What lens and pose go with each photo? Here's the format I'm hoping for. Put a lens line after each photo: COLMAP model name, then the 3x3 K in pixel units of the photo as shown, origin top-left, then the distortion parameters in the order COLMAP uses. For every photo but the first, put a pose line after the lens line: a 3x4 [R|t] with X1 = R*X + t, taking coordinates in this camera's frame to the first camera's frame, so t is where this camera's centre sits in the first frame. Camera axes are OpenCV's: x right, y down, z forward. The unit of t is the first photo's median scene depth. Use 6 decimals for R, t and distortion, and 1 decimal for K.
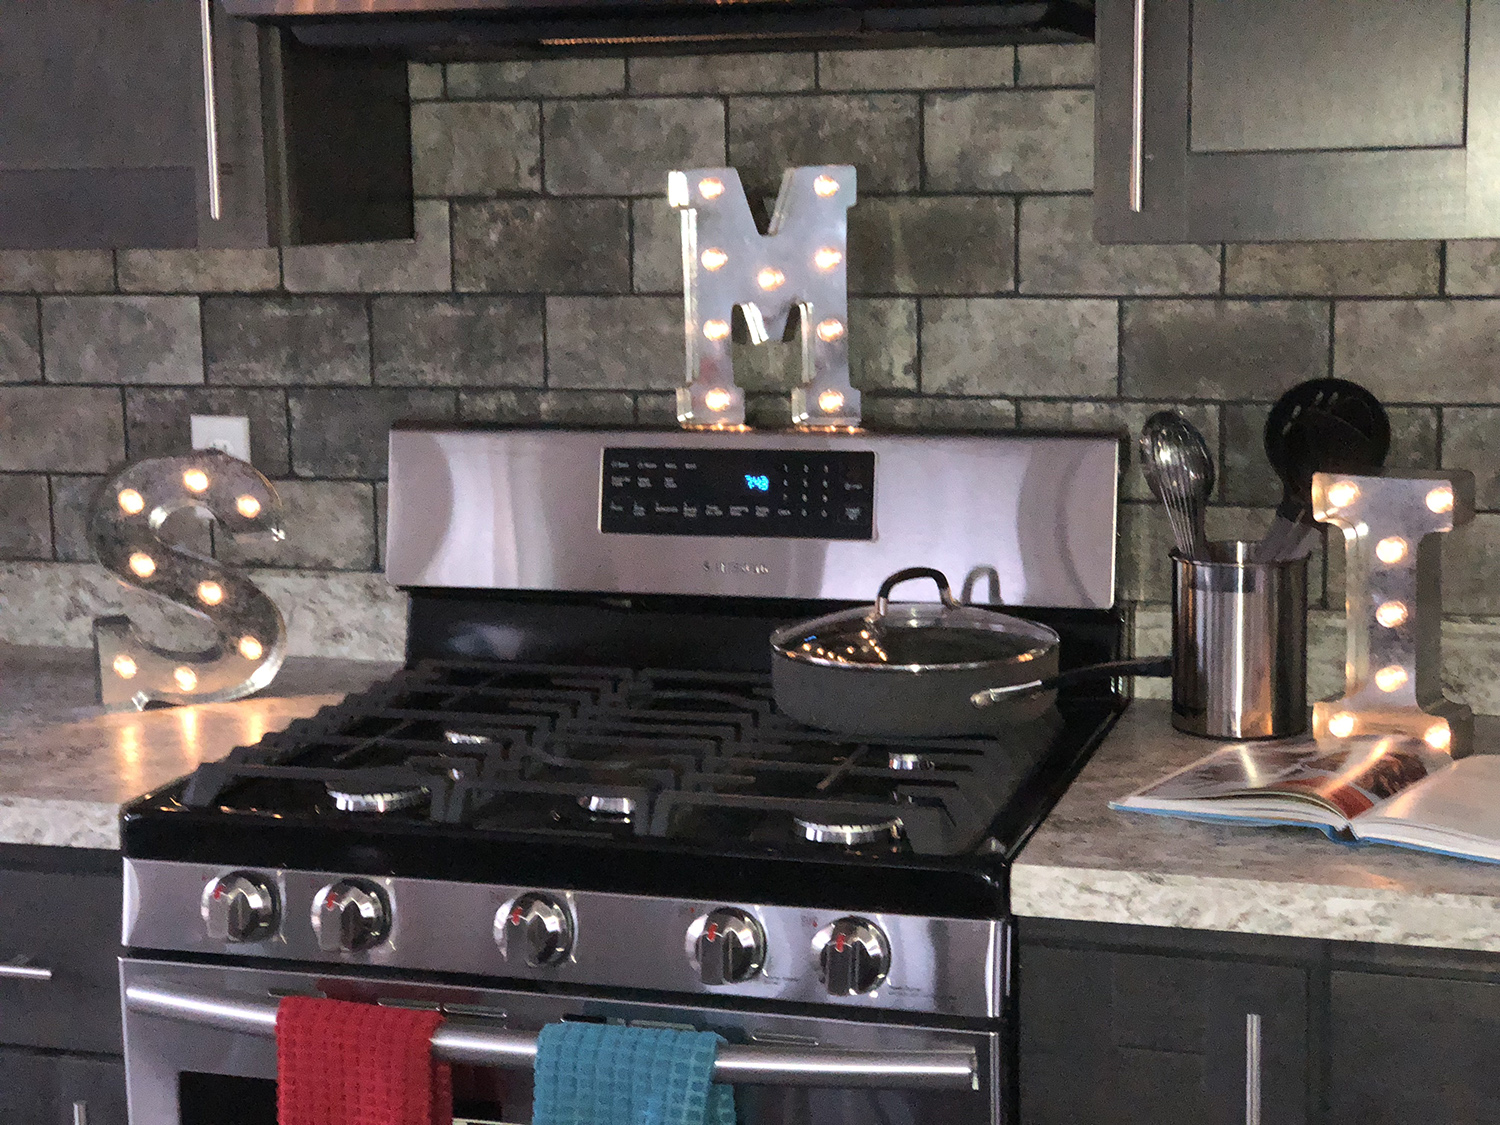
lens RADIAL K [[2456.6, 0, 750.4], [0, 2456.6, 560.9], [0, 0, 1]] dist [0.048923, 0.000000]
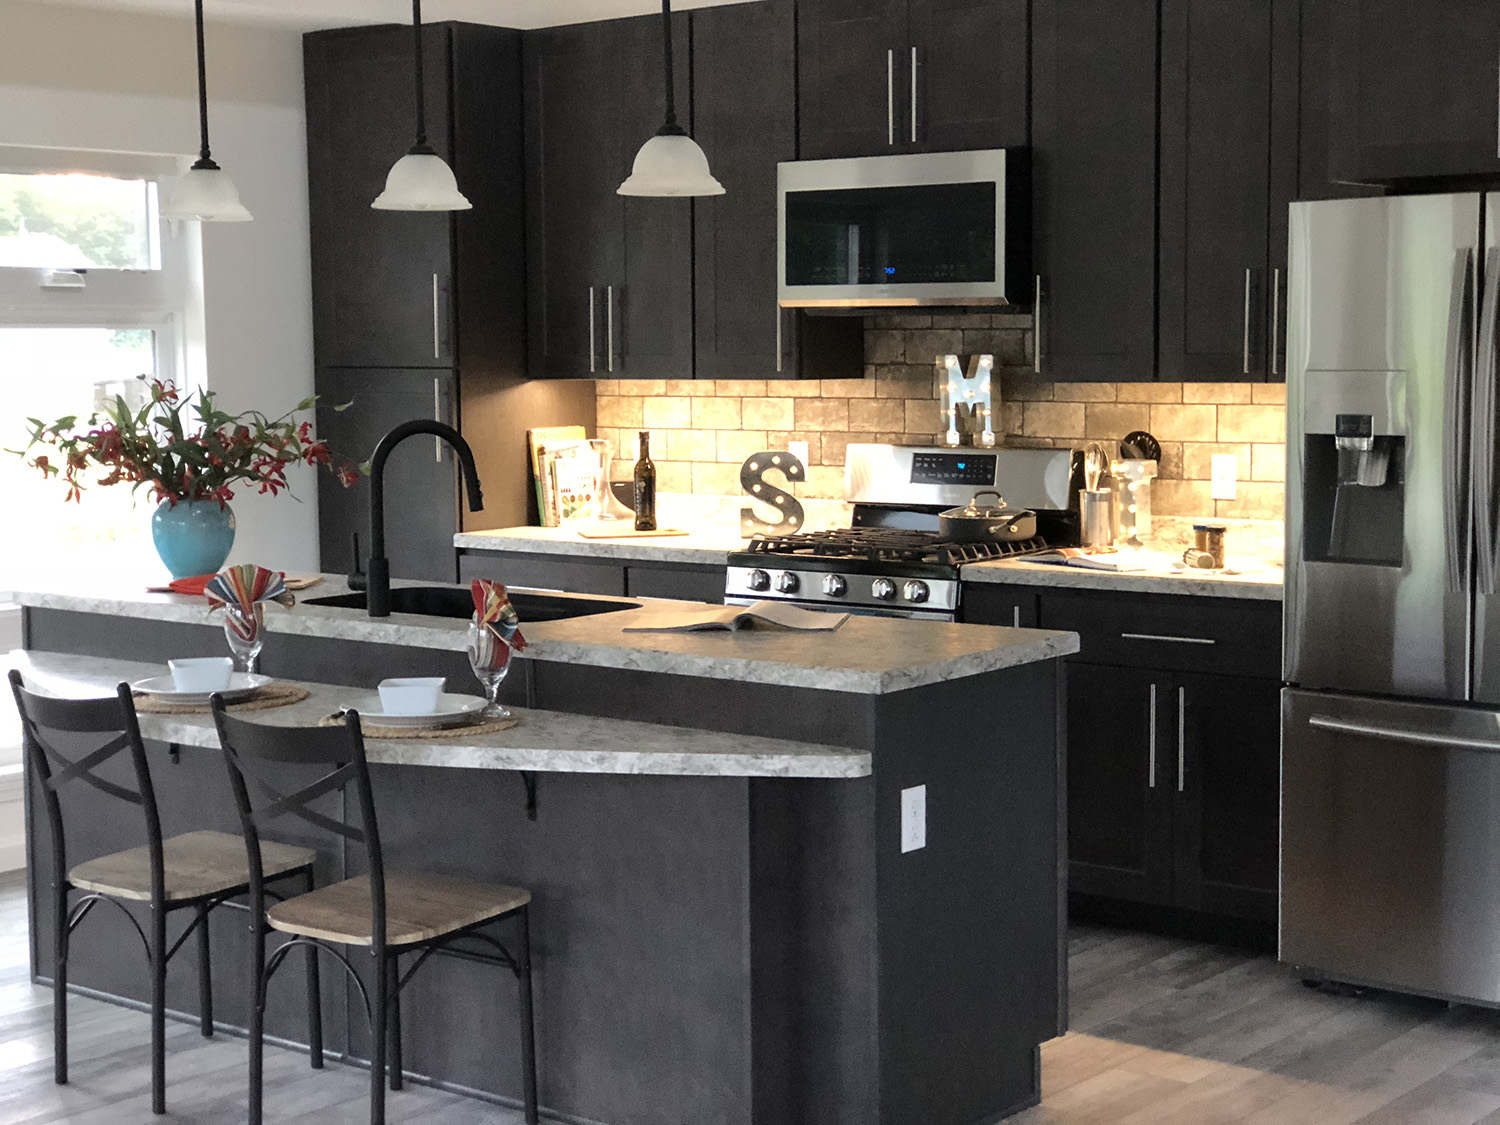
lens RADIAL K [[2456.6, 0, 751.7], [0, 2456.6, 565.1], [0, 0, 1]] dist [0.048923, 0.000000]
pose [[0.927943, 0.042858, -0.370250, 0.818541], [-0.064002, 0.996934, -0.045005, 0.221419], [0.367186, 0.065459, 0.927841, -1.678084]]
